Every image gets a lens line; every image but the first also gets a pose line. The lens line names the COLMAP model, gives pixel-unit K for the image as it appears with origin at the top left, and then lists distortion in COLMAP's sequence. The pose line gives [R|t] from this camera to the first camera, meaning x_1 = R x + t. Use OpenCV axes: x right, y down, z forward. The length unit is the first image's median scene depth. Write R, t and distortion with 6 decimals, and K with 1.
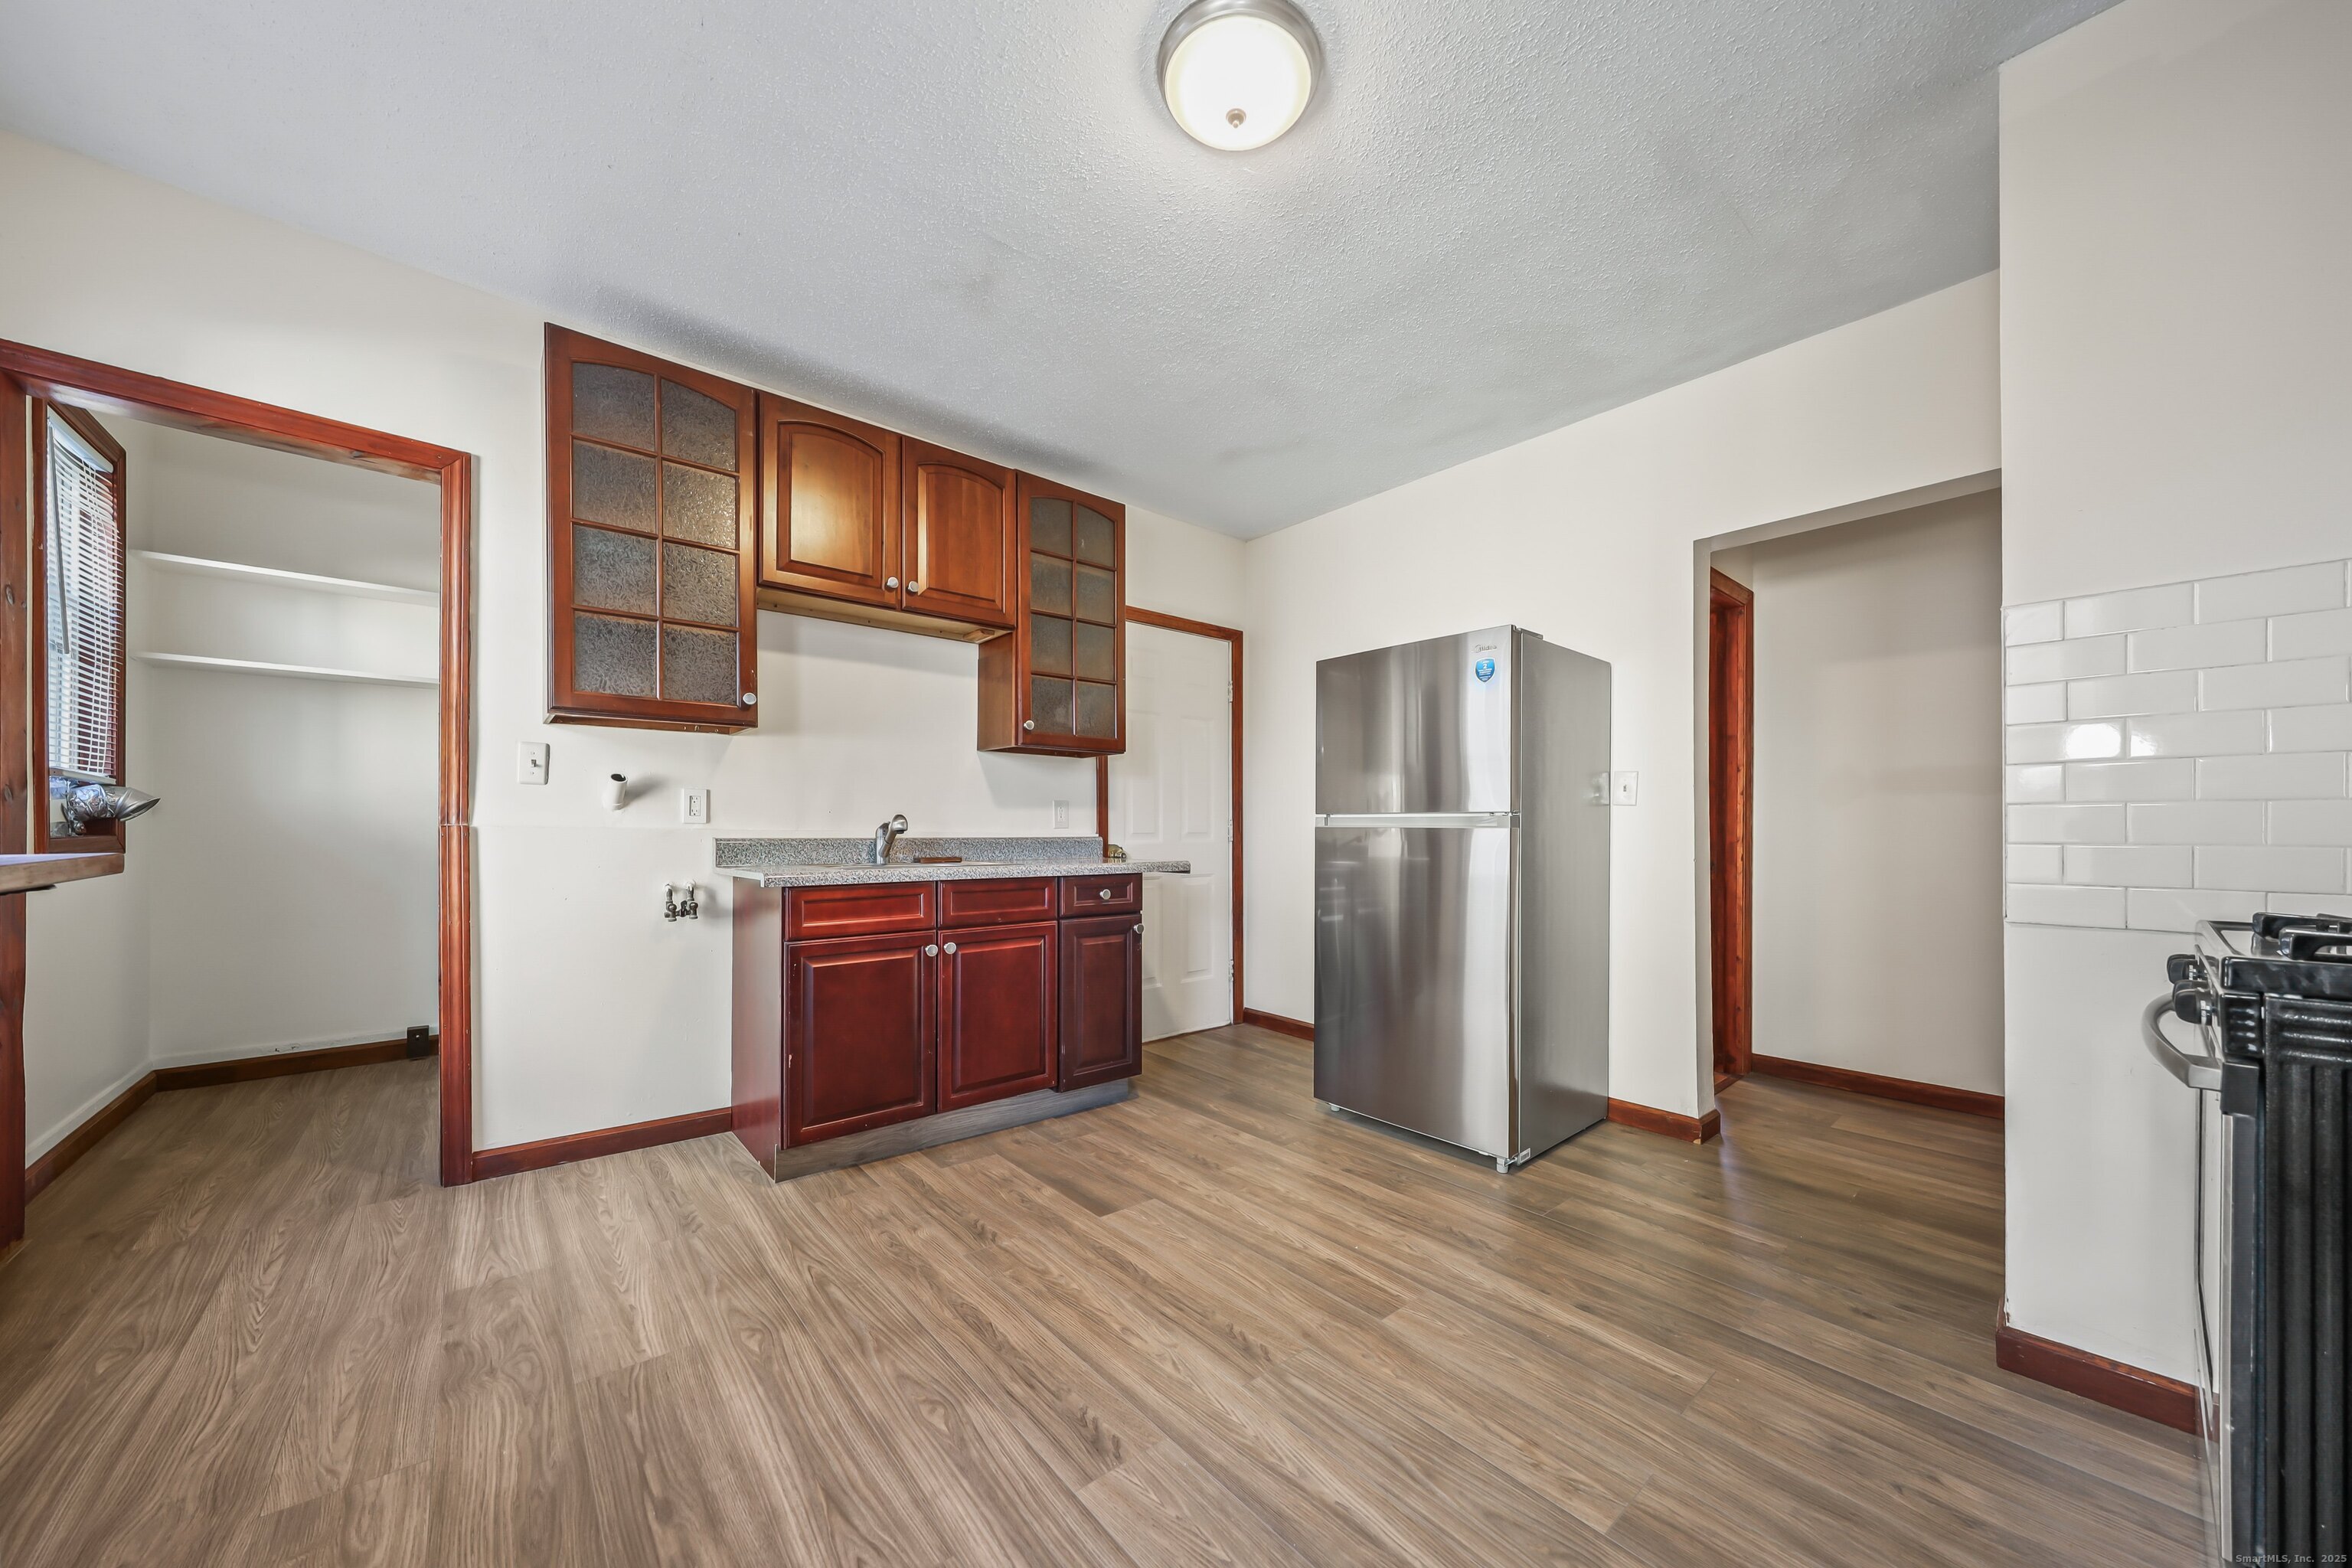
lens RADIAL K [[824.4, 0, 1164.0], [0, 824.4, 826.3], [0, 0, 1]] dist [0.000189, 0.000102]
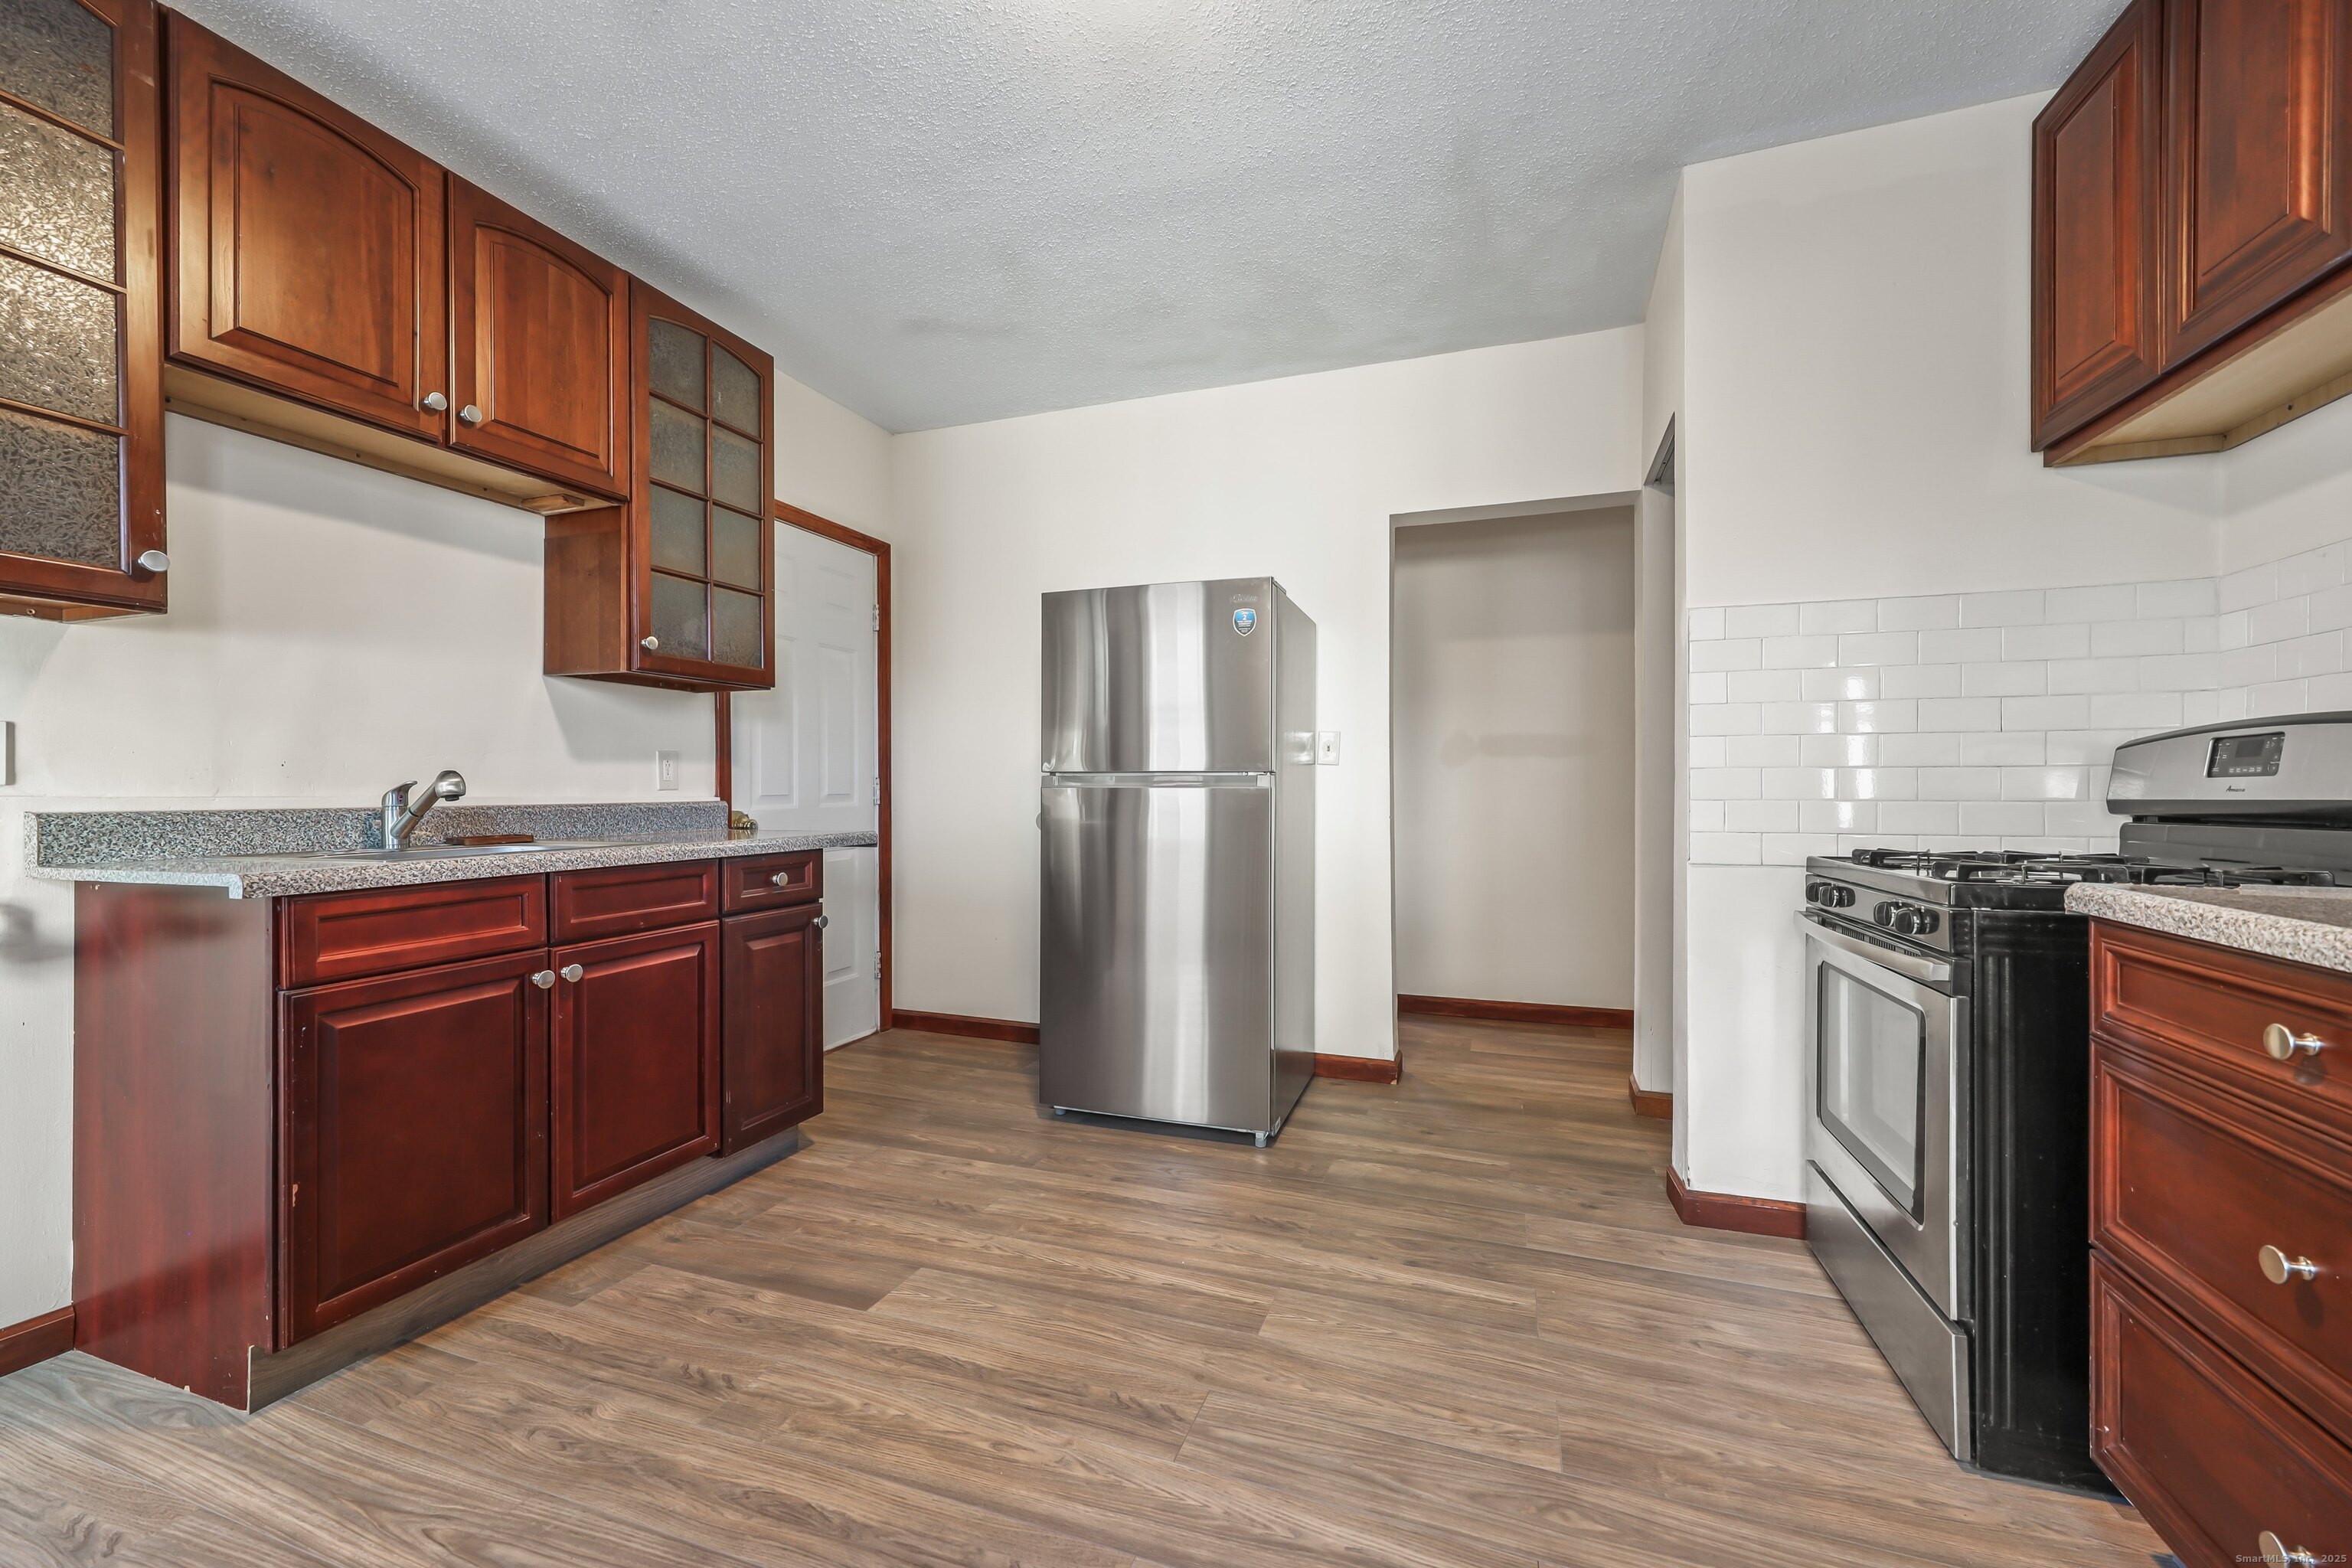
lens RADIAL K [[941.9, 0, 1165.0], [0, 941.9, 788.4], [0, 0, 1]] dist [0.001299, 0.000094]
pose [[0.865532, -0.004818, 0.500831, -0.236729], [0.001909, 0.999978, 0.006322, -0.004356], [-0.500850, -0.004516, 0.865522, 0.111404]]
